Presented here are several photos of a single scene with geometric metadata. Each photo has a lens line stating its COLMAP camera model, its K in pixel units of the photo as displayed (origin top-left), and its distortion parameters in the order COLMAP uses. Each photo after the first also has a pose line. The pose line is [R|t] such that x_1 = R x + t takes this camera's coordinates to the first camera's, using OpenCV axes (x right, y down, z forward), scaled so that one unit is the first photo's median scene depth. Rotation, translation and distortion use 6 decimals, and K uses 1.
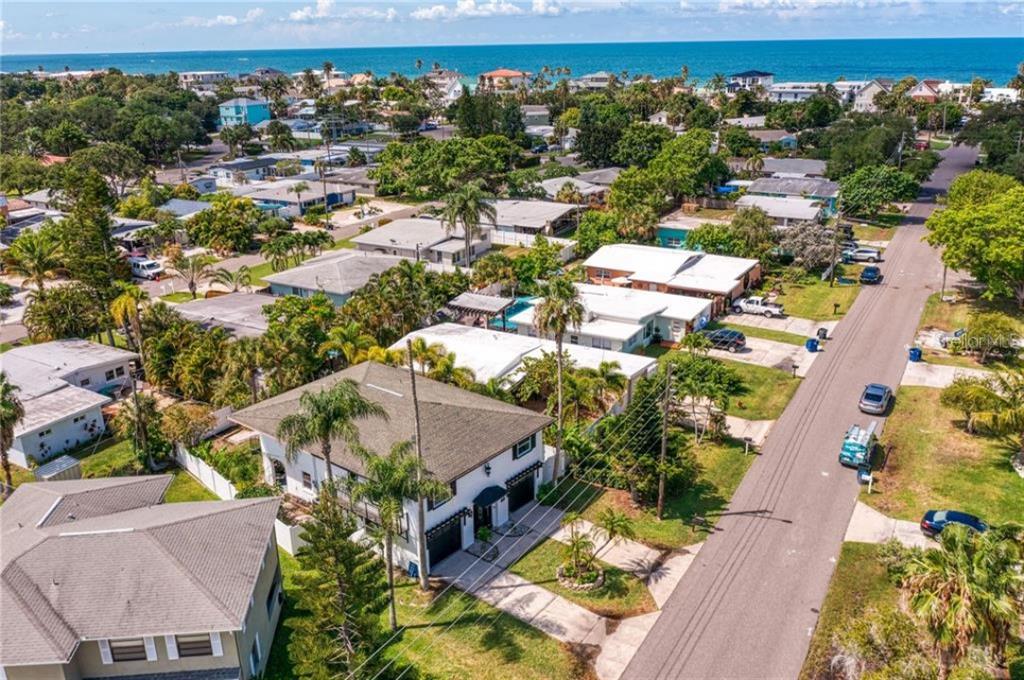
lens RADIAL K [[825.5, 0, 512.0], [0, 825.5, 340.0], [0, 0, 1]] dist [-0.006344, -0.003594]
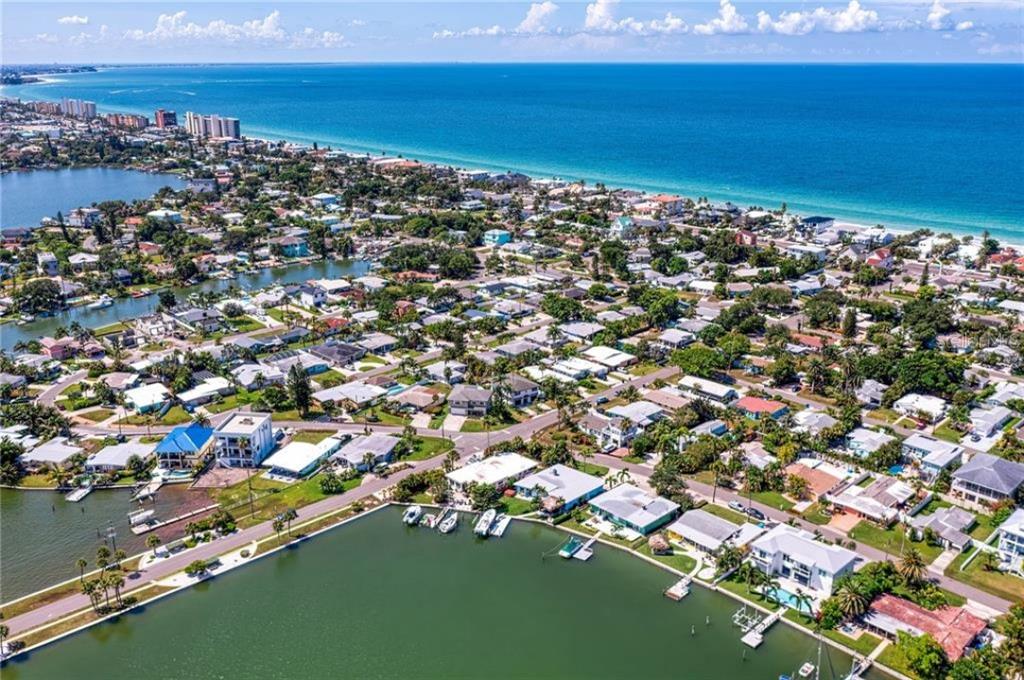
lens RADIAL K [[825.5, 0, 512.0], [0, 825.5, 340.0], [0, 0, 1]] dist [-0.006344, -0.003594]
pose [[0.957923, 0.101972, -0.268302, 0.843290], [-0.109737, 0.993861, -0.014064, -0.072038], [0.265221, 0.042915, 0.963232, -2.829124]]
